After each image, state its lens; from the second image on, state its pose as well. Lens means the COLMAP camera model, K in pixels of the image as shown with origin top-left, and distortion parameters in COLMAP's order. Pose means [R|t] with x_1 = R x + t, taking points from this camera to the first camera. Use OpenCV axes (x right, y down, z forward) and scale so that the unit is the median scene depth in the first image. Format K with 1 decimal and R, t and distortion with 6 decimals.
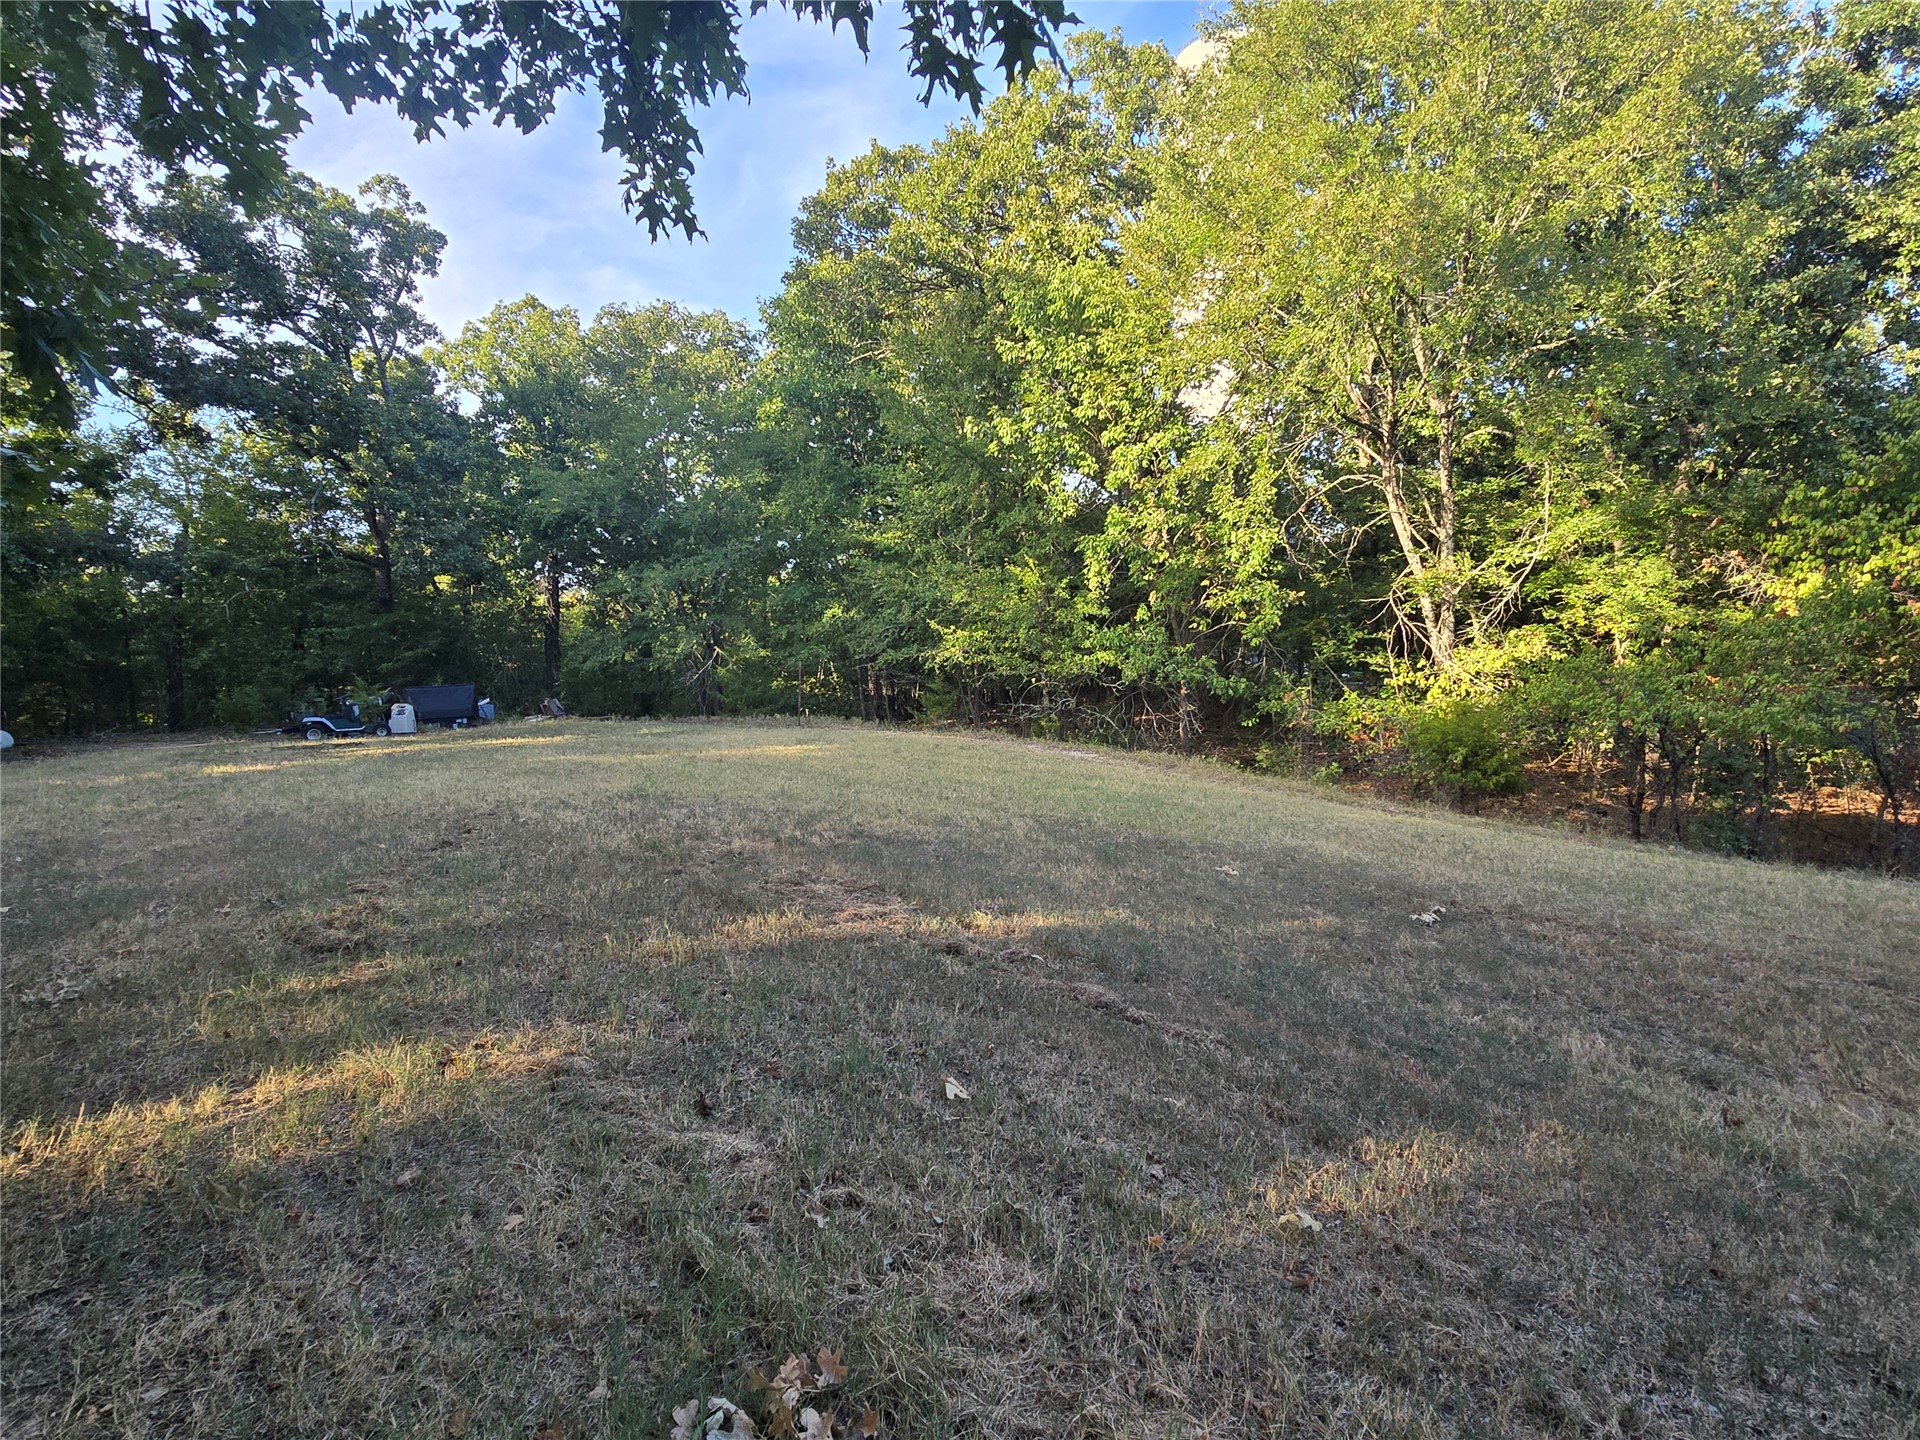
lens RADIAL K [[902.1, 0, 904.9], [0, 902.1, 724.6], [0, 0, 1]] dist [-0.017373, 0.003507]
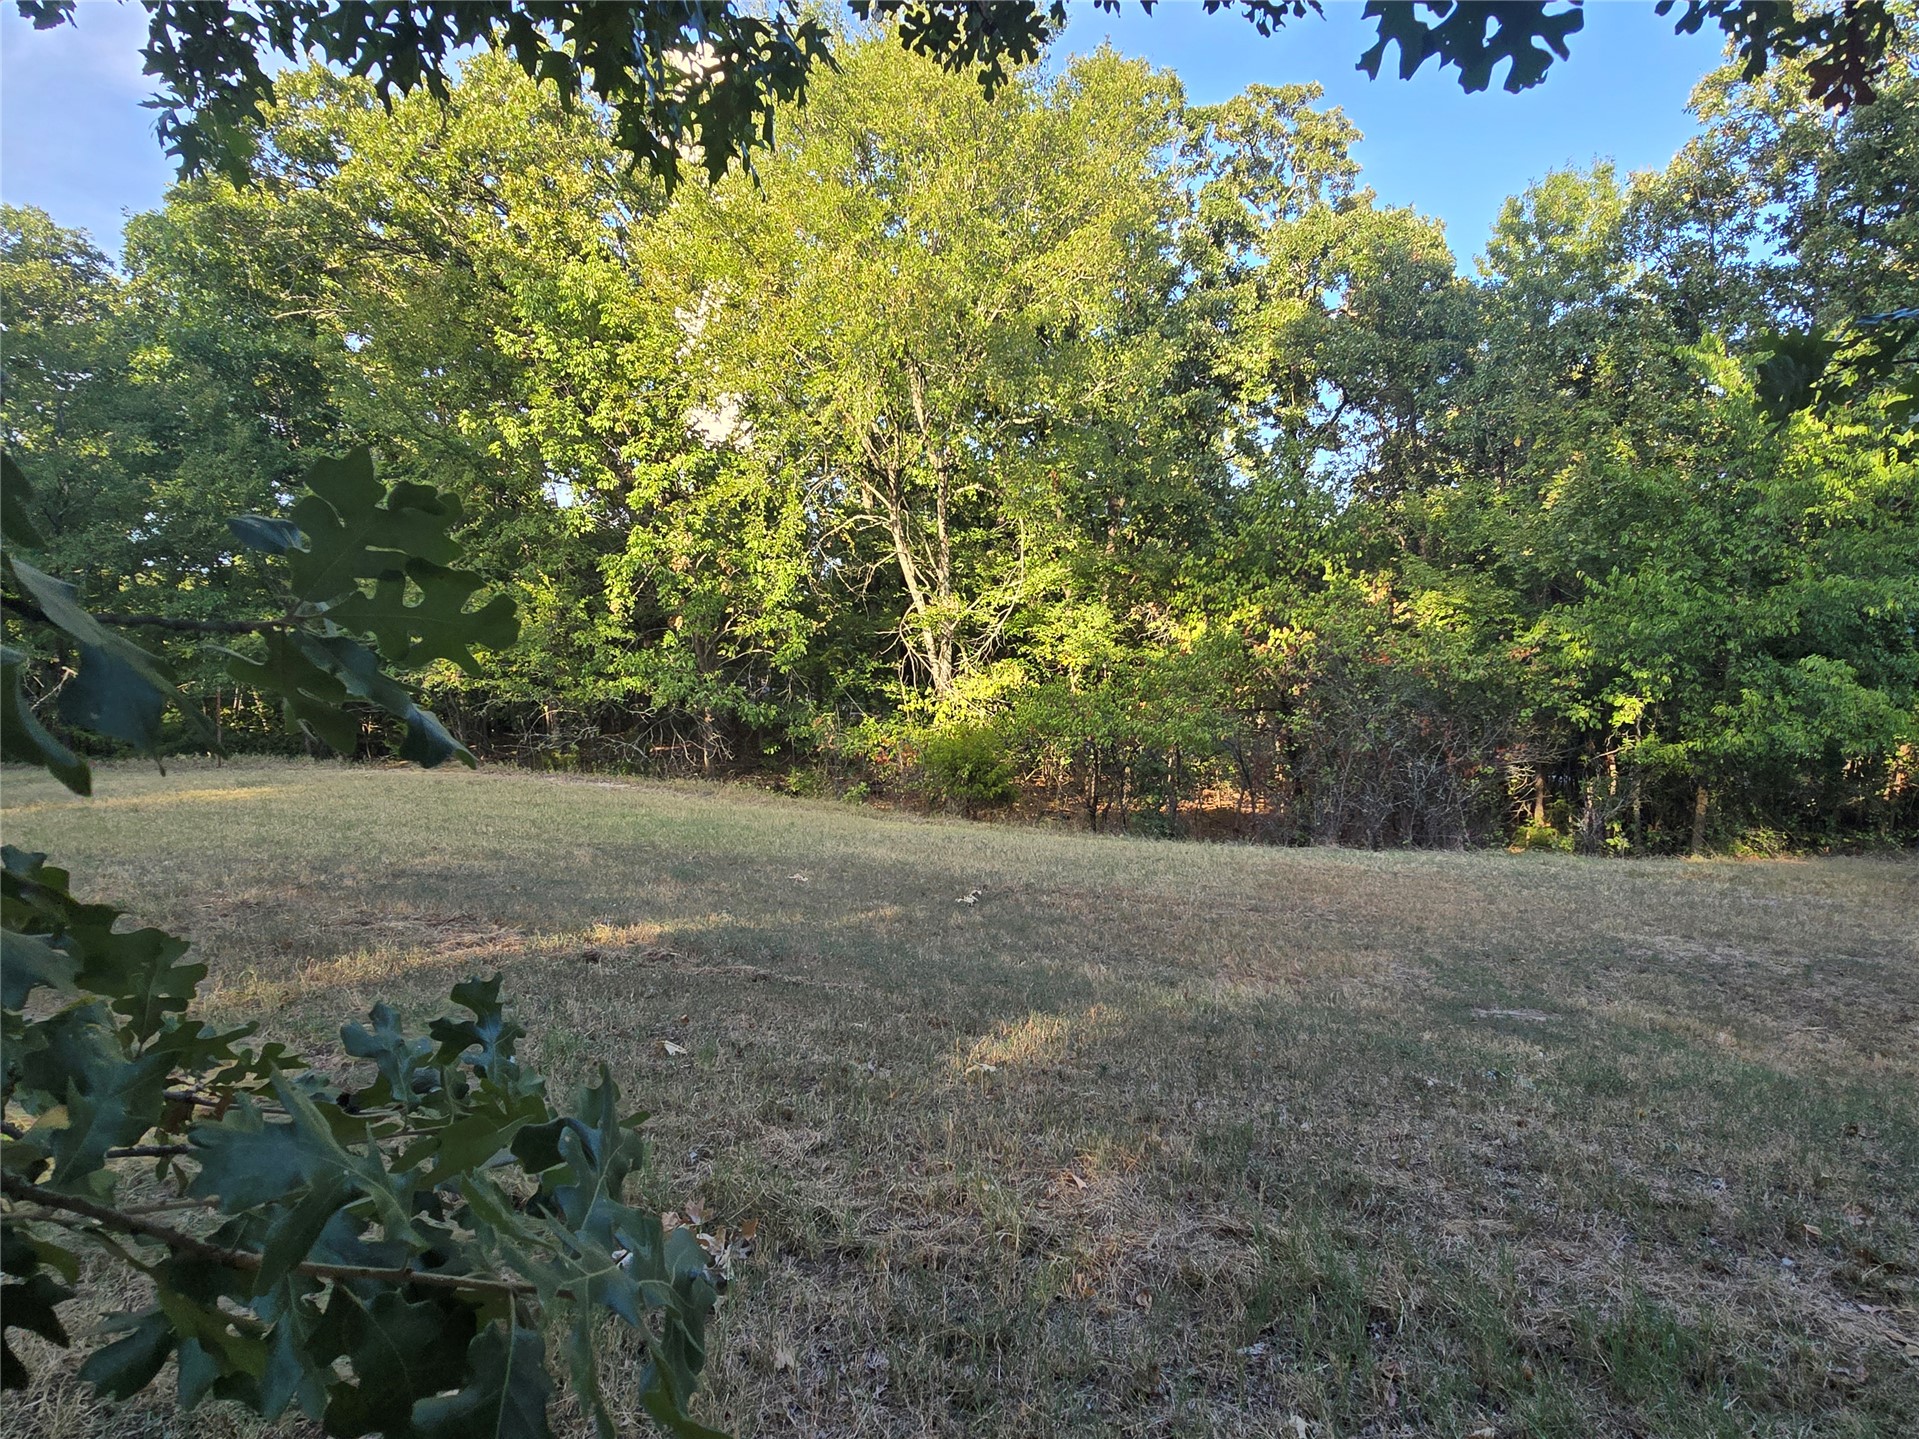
lens RADIAL K [[763.9, 0, 962.2], [0, 763.9, 712.1], [0, 0, 1]] dist [-0.010508, 0.000261]
pose [[0.899505, -0.012834, 0.436721, 0.207404], [0.019849, 0.999737, -0.011503, -0.031396], [-0.436458, 0.019015, 0.899523, 0.138370]]
